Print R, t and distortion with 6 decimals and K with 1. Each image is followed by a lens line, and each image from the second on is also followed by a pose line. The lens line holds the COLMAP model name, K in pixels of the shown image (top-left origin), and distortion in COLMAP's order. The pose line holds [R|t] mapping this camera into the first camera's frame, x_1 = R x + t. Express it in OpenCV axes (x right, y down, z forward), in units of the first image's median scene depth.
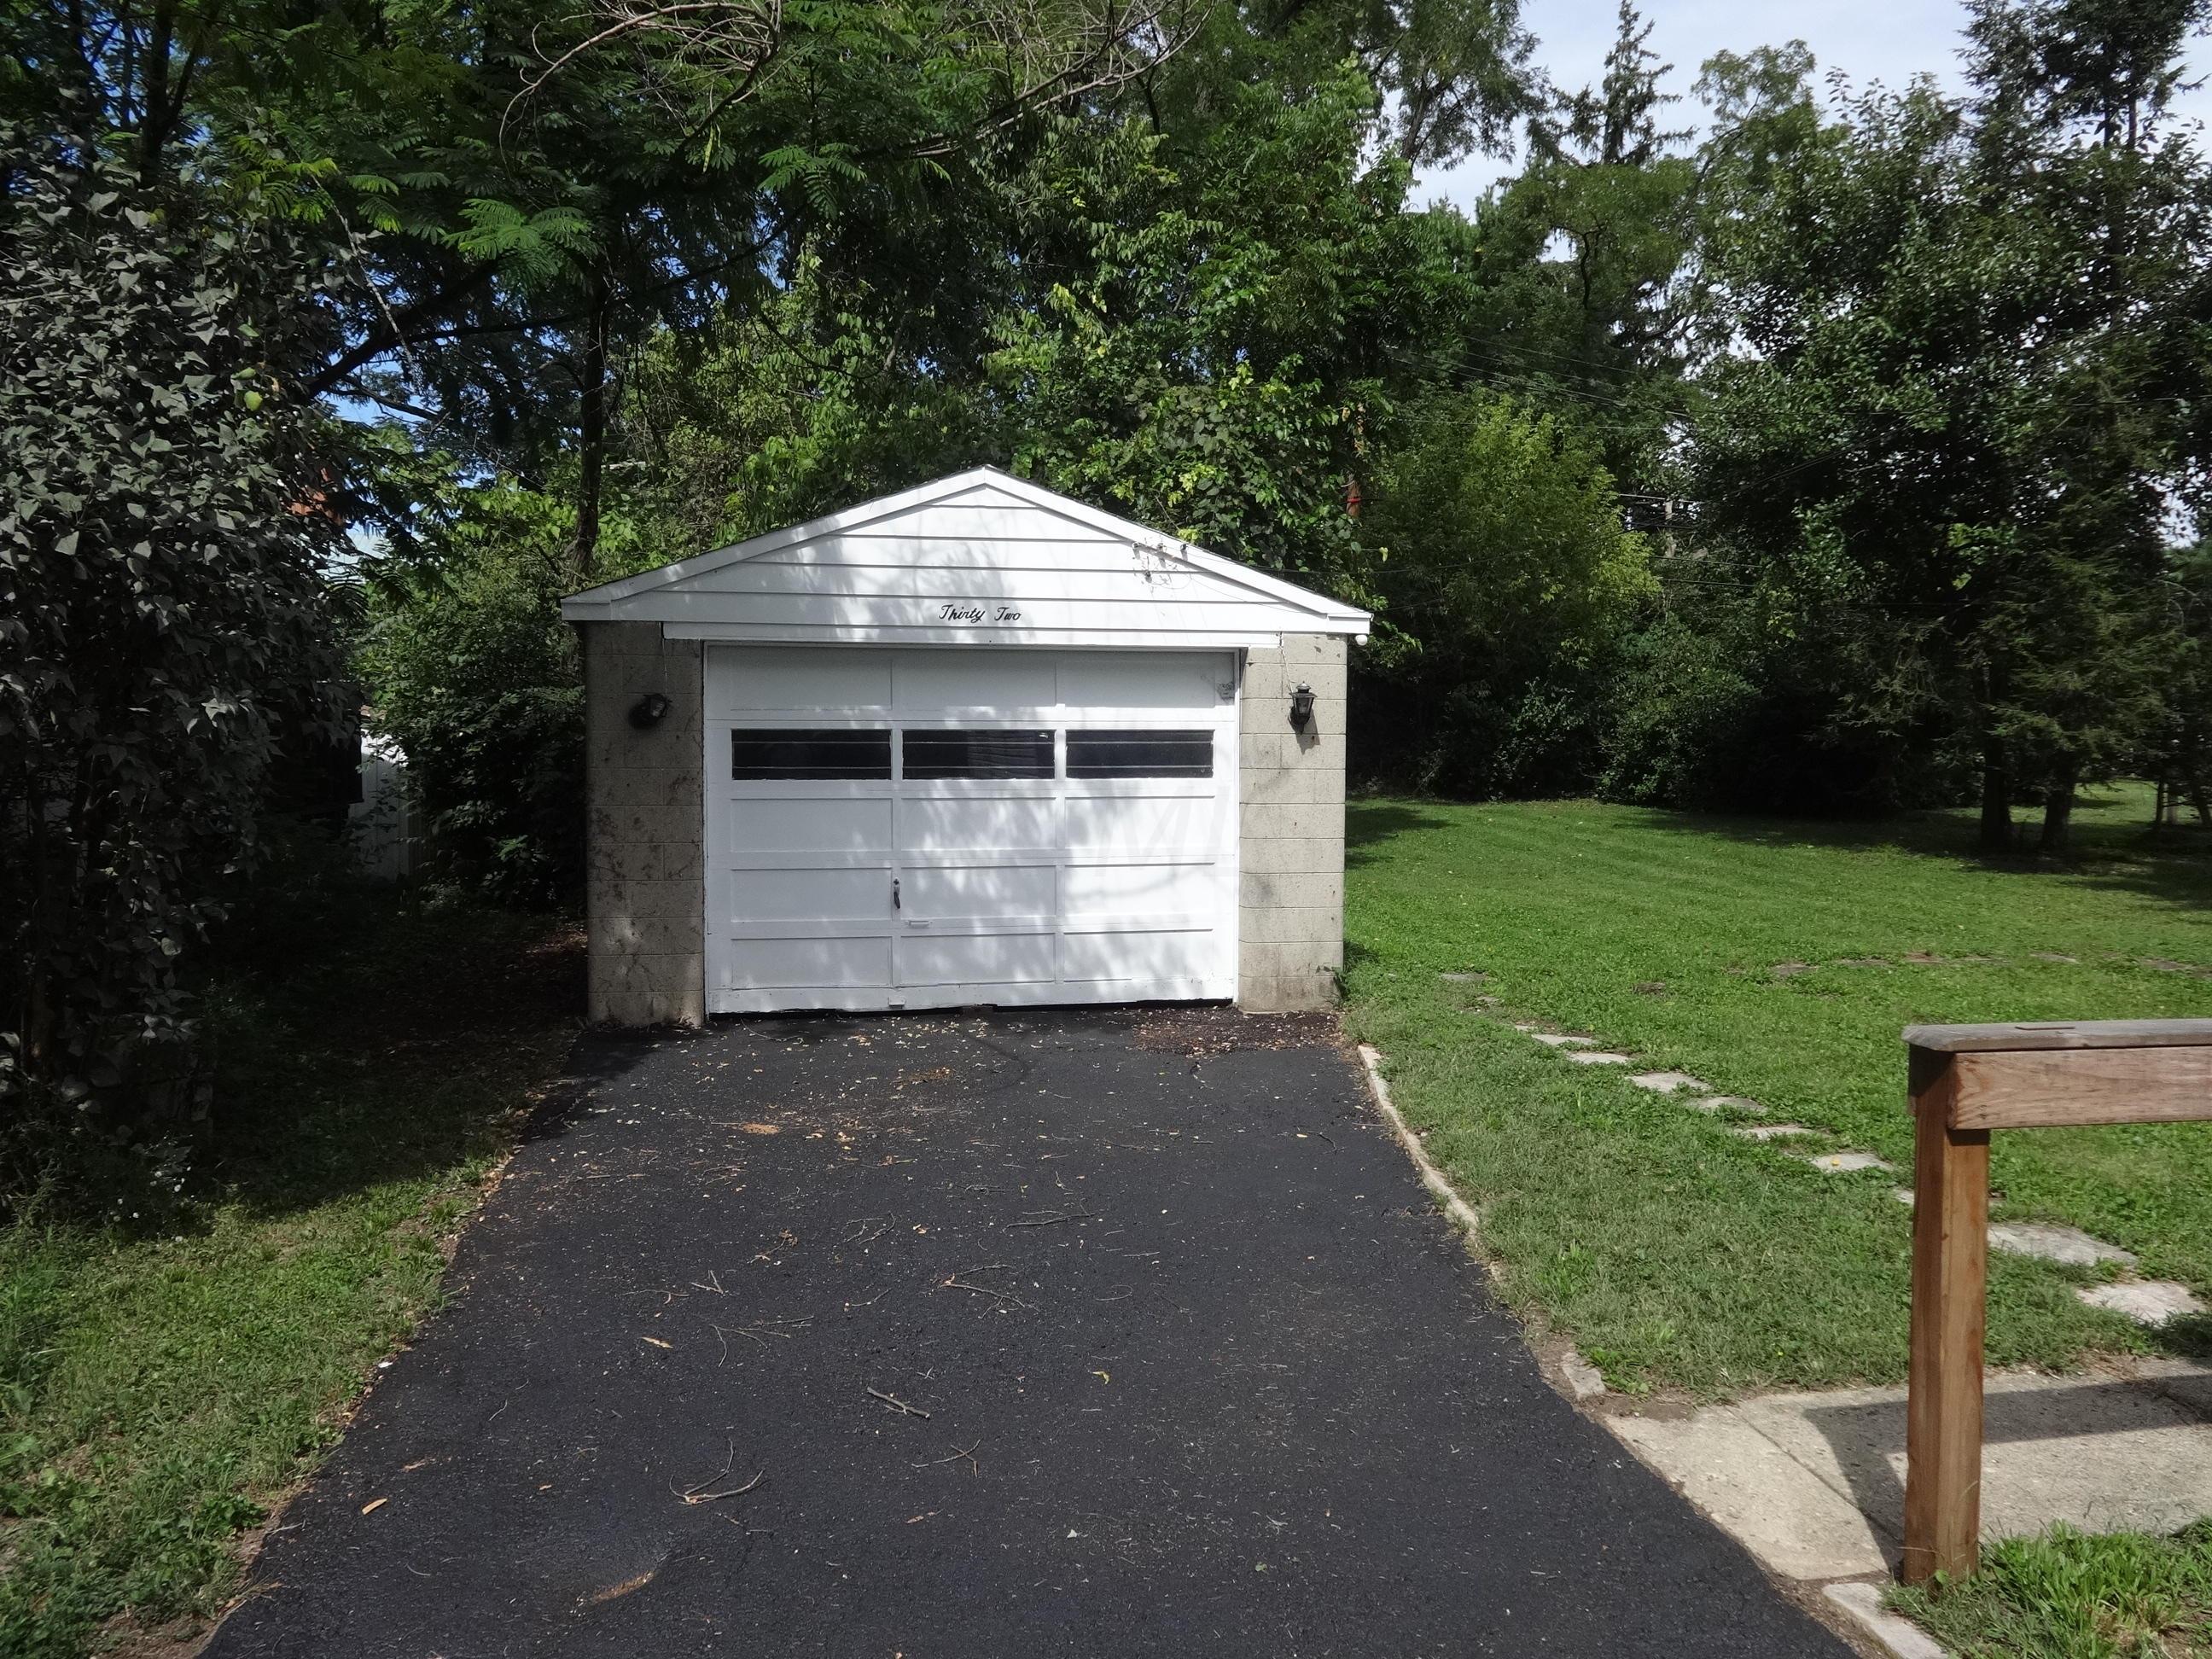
lens RADIAL K [[1632.4, 0, 1106.0], [0, 1632.4, 829.5], [0, 0, 1]] dist [-0.005355, 0.003025]
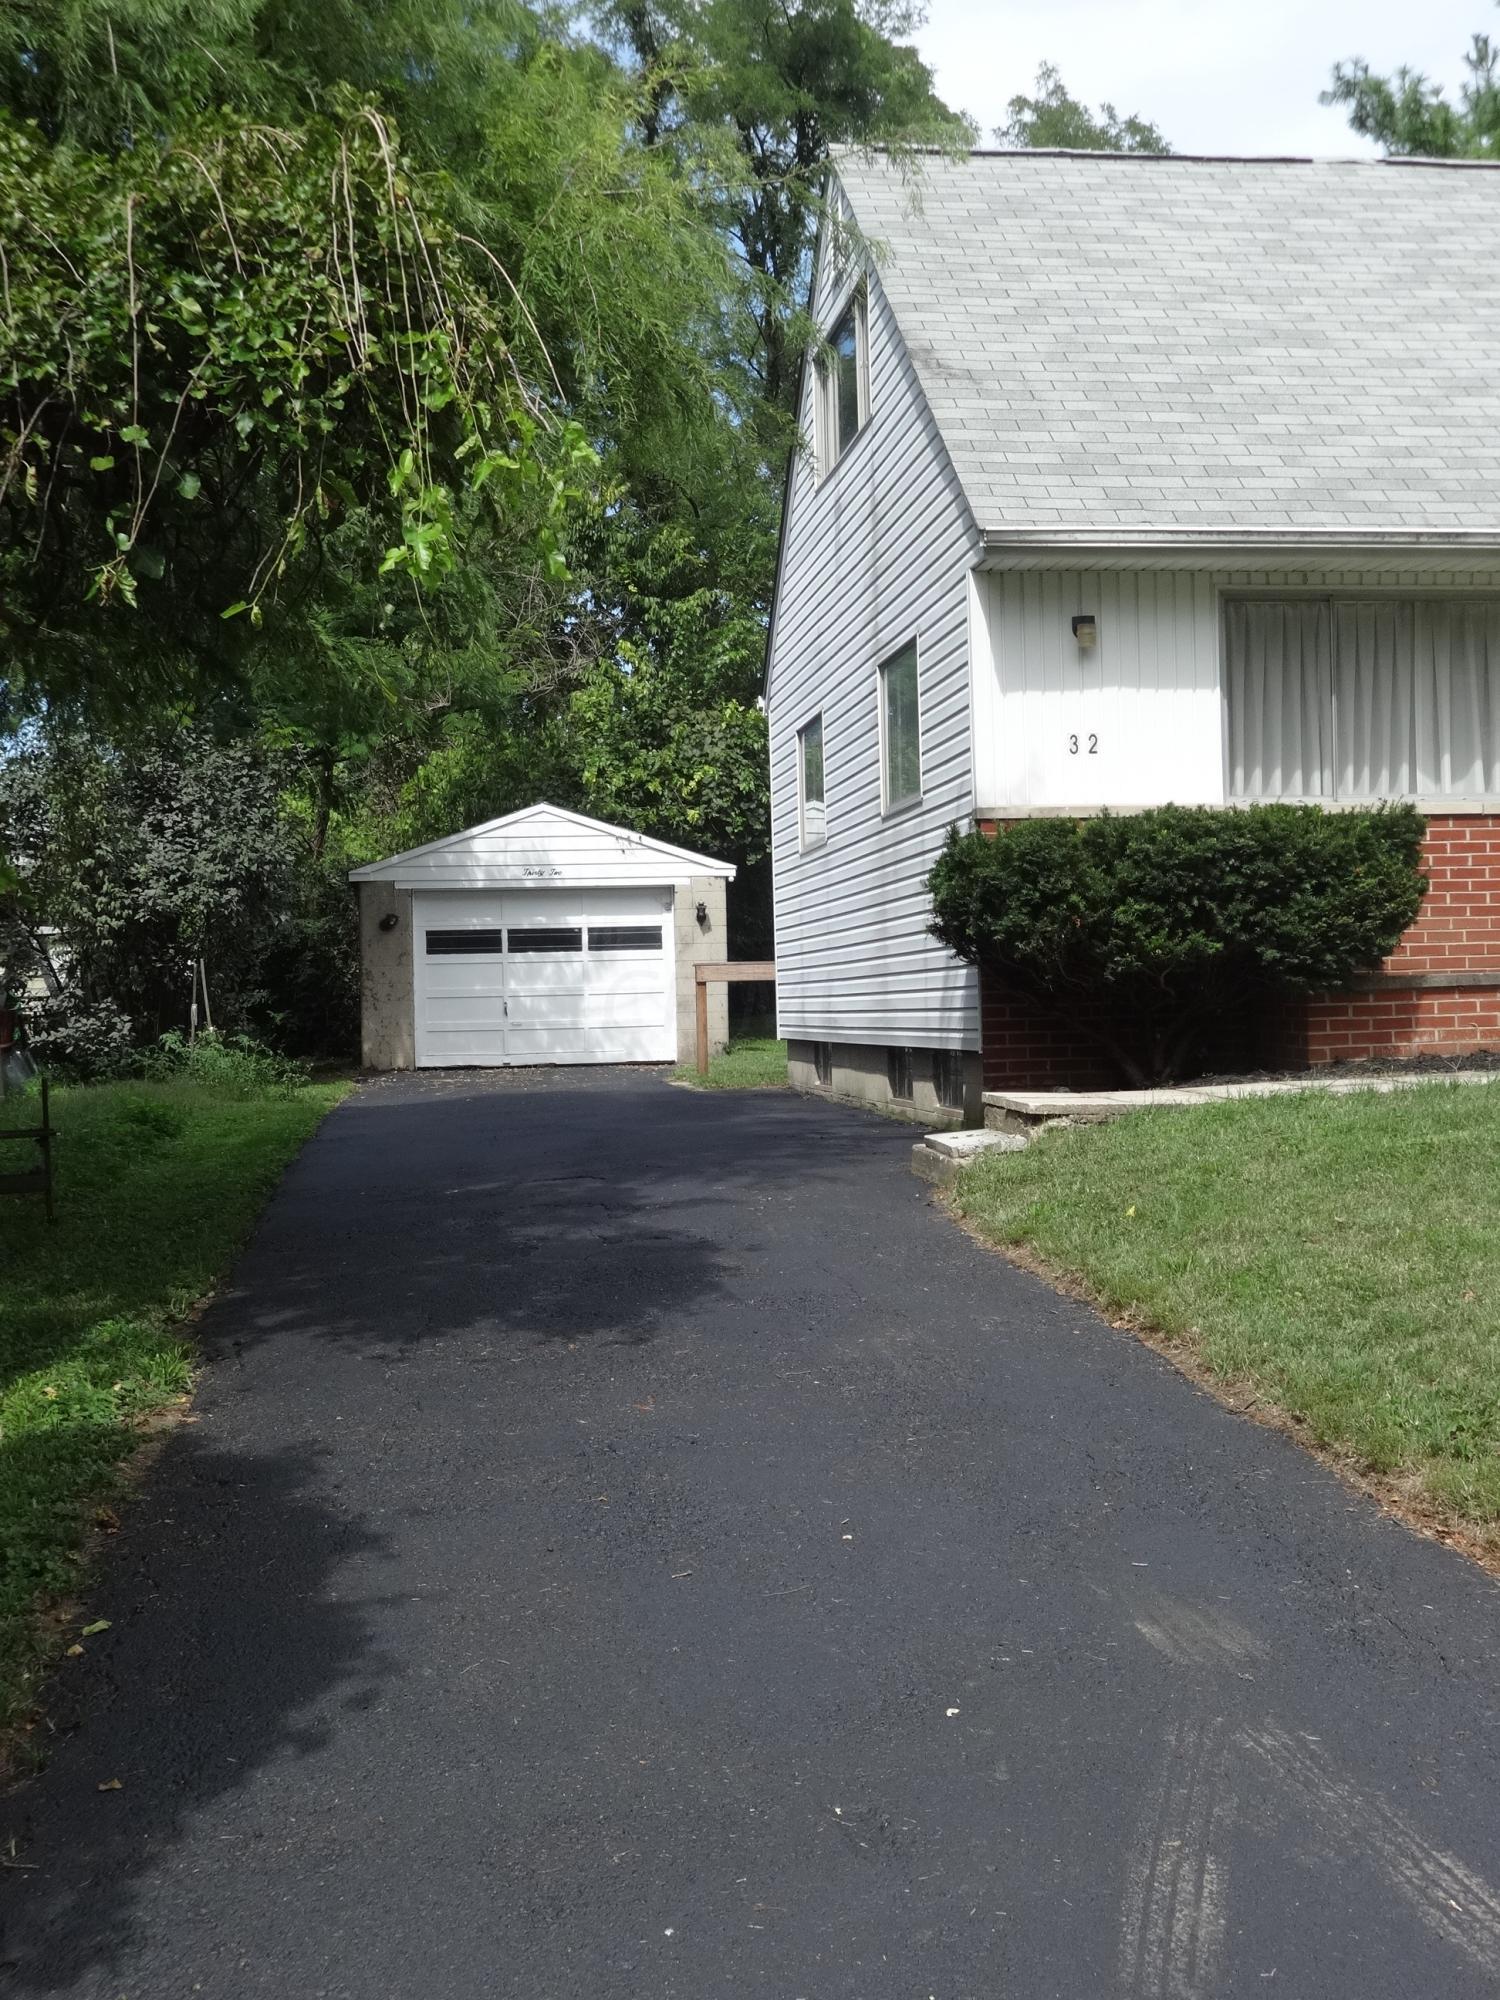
lens RADIAL K [[2425.2, 0, 750.0], [0, 2425.2, 1000.0], [0, 0, 1]] dist [-0.016239, 0.041102]
pose [[0.998063, -0.026768, -0.056153, 0.346775], [0.023272, 0.997804, -0.062018, 0.222622], [0.057689, 0.060591, 0.996494, -2.003547]]
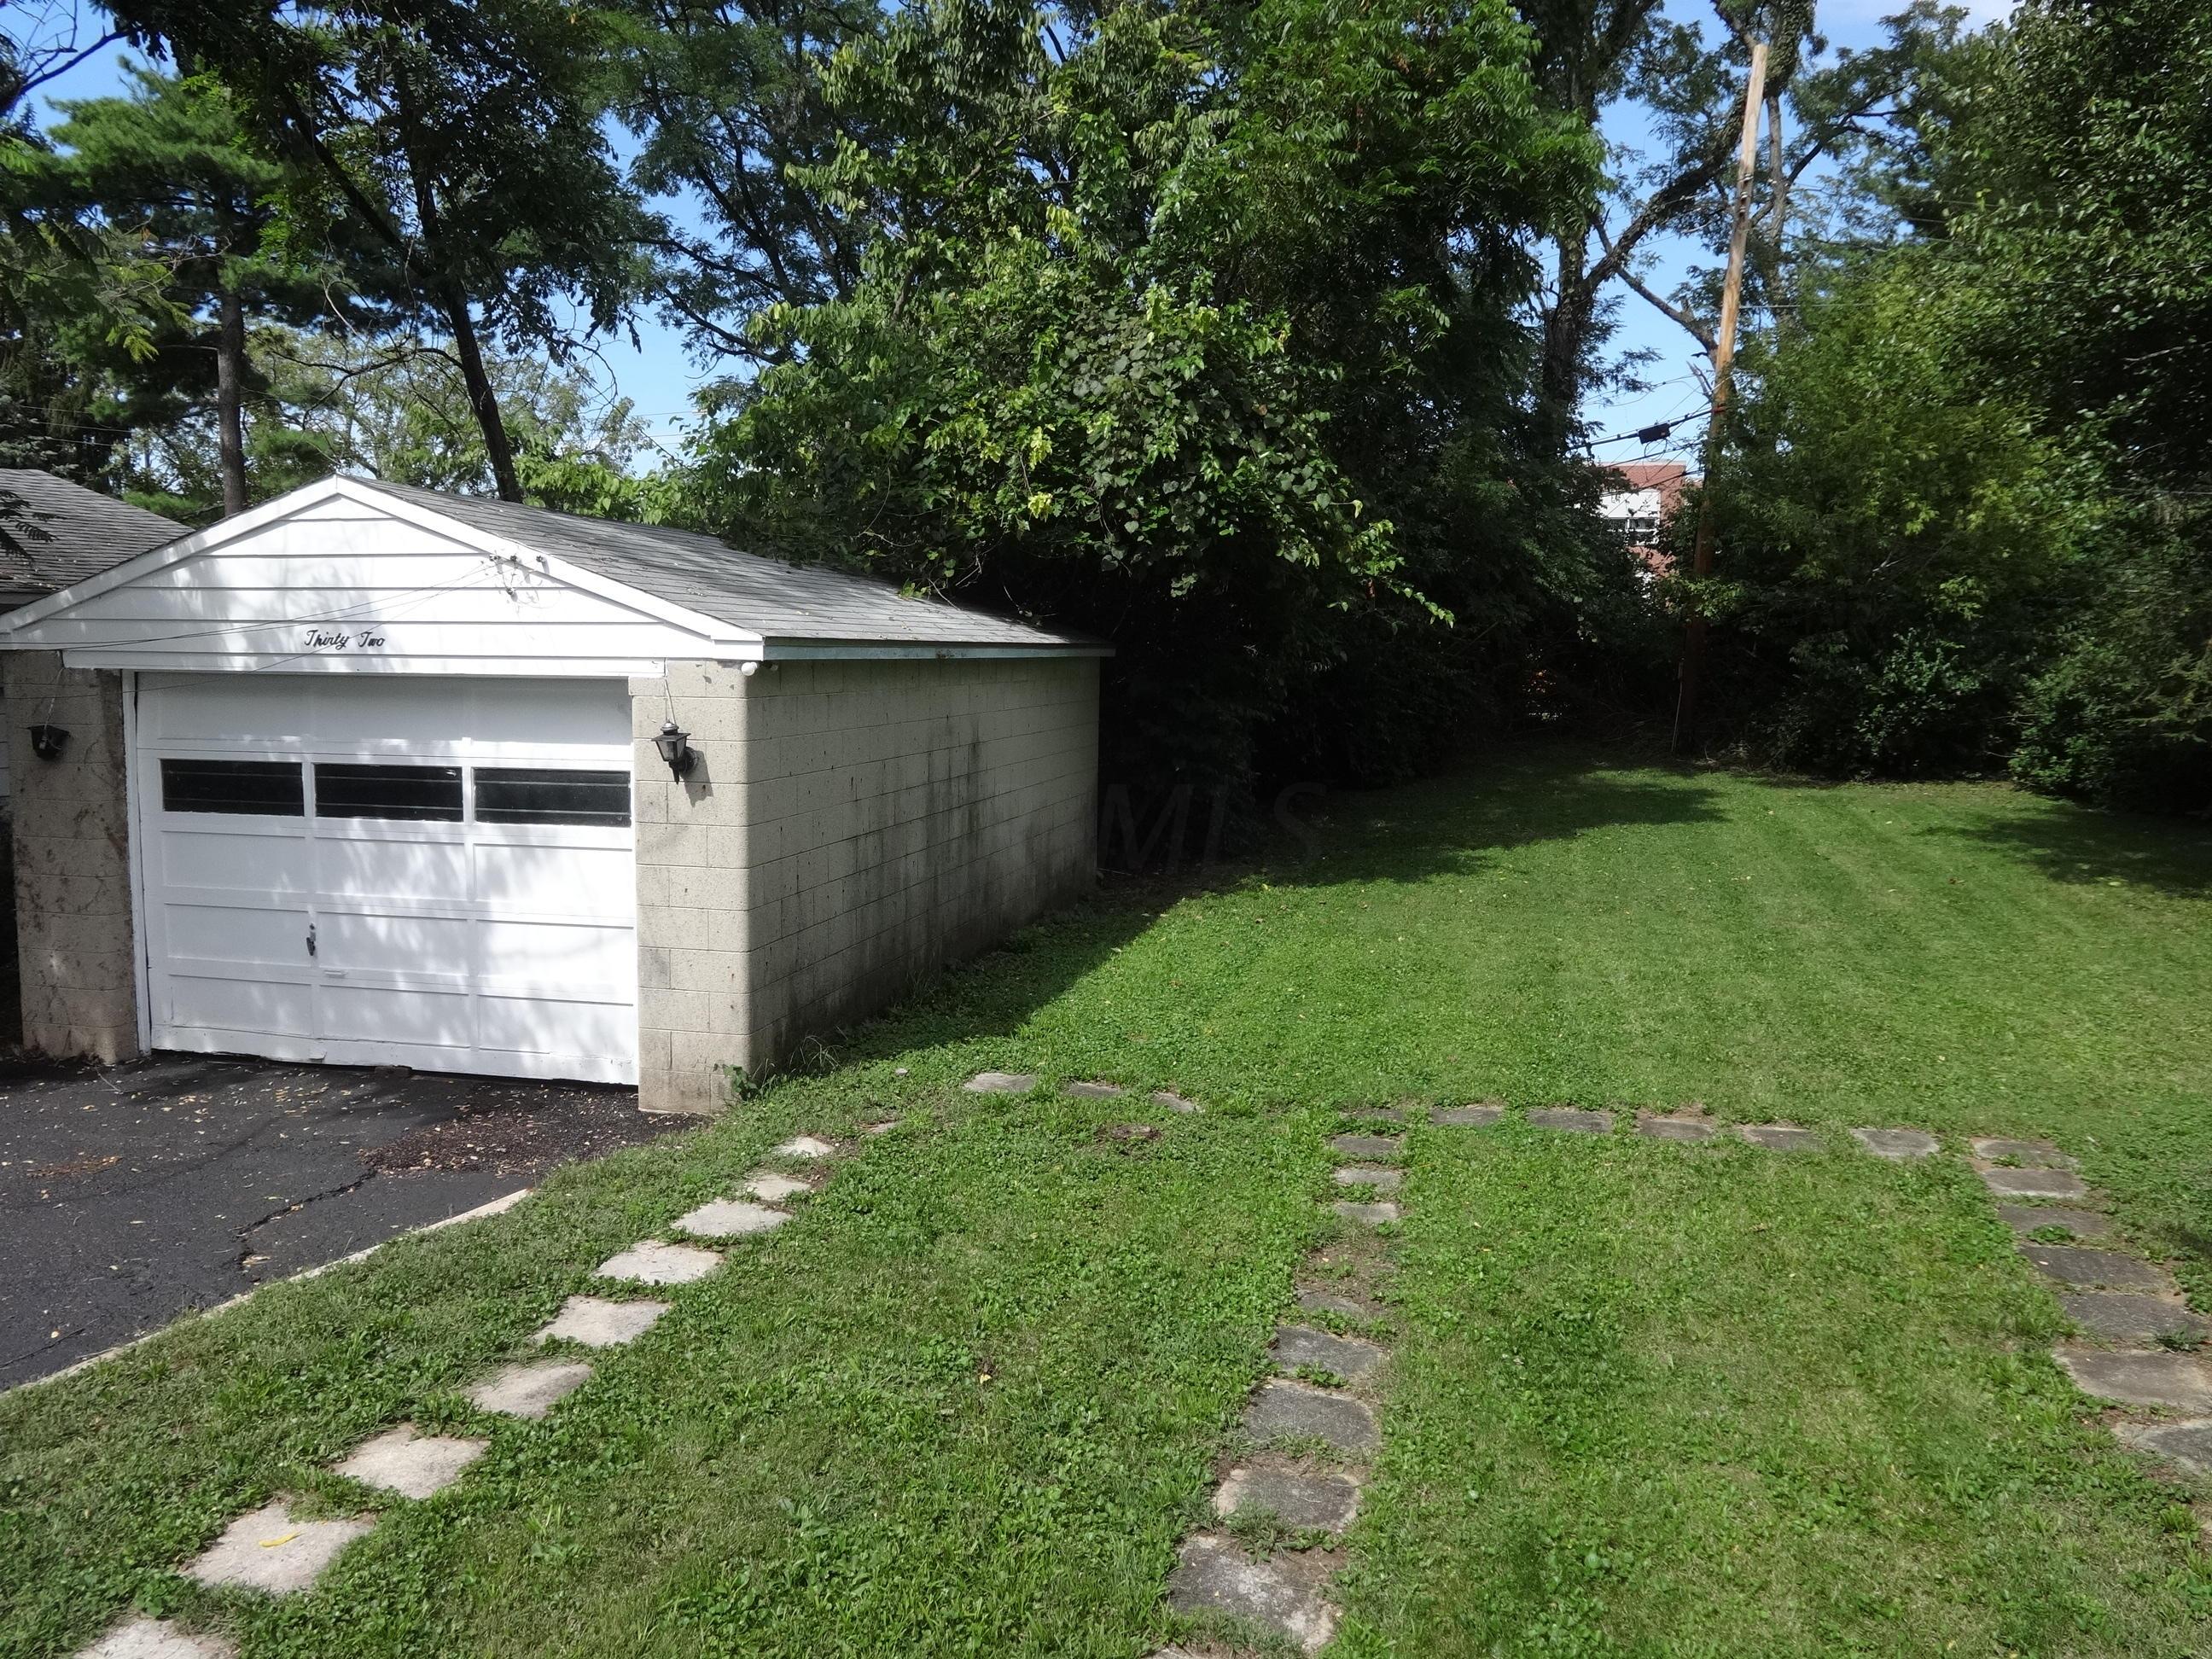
lens RADIAL K [[1632.4, 0, 1106.0], [0, 1632.4, 829.5], [0, 0, 1]] dist [-0.005355, 0.003025]
pose [[0.912537, 0.050866, -0.405820, 0.647697], [-0.028662, 0.997750, 0.060609, -0.091189], [0.407989, -0.043677, 0.911941, 0.338566]]
